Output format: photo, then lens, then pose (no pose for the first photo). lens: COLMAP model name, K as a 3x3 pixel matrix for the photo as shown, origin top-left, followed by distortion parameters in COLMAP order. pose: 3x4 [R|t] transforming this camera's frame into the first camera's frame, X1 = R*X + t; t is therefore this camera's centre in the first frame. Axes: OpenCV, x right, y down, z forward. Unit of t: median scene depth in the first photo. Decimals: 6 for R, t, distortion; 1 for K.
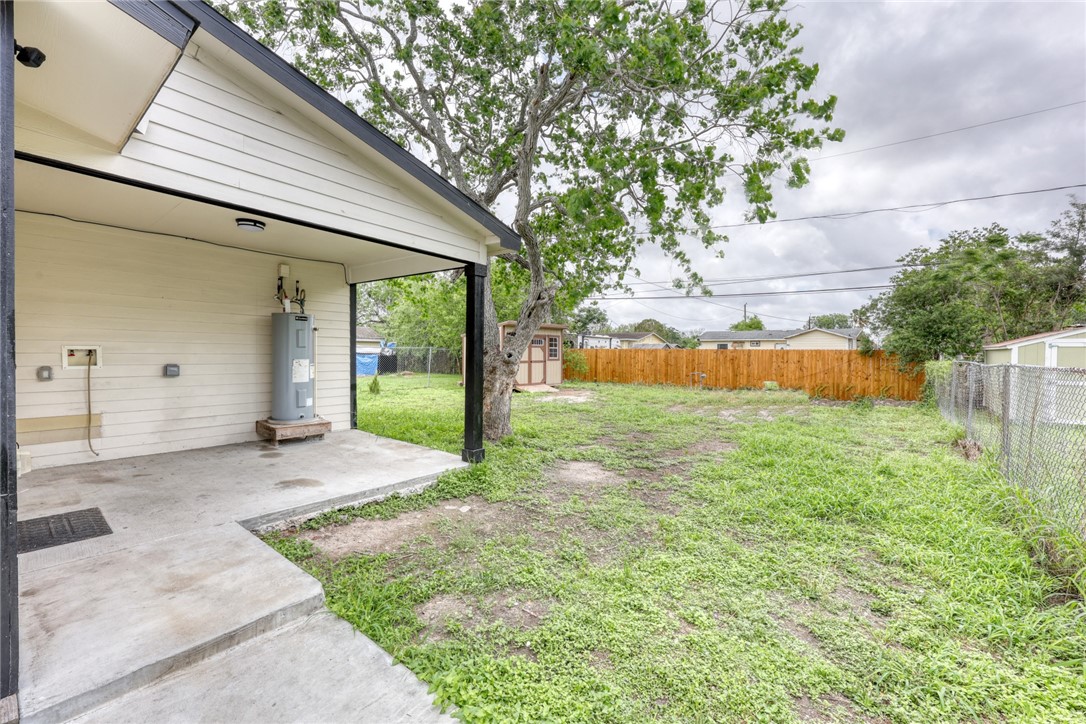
lens RADIAL K [[428.4, 0, 543.0], [0, 428.4, 362.0], [0, 0, 1]] dist [0.001855, 0.000155]
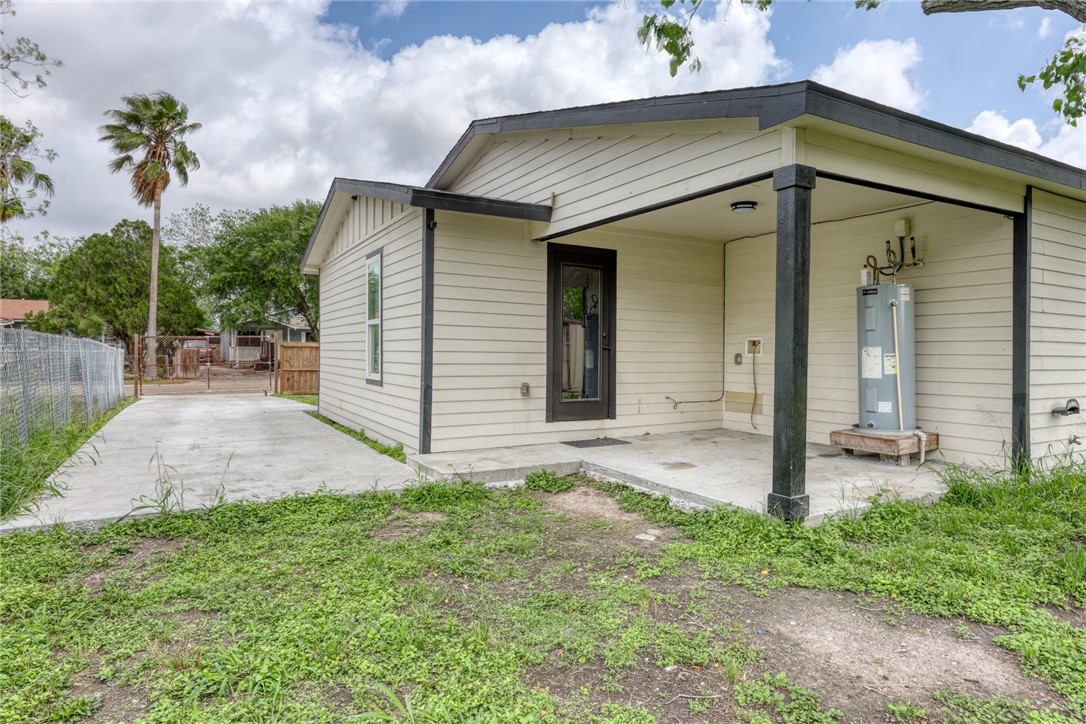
lens RADIAL K [[631.8, 0, 543.0], [0, 631.8, 362.0], [0, 0, 1]] dist [0.000878, 0.000182]
pose [[-0.377864, -0.002072, -0.925859, 0.844123], [-0.023989, 0.999684, 0.007553, 0.035526], [0.925550, 0.025064, -0.377794, 1.174887]]
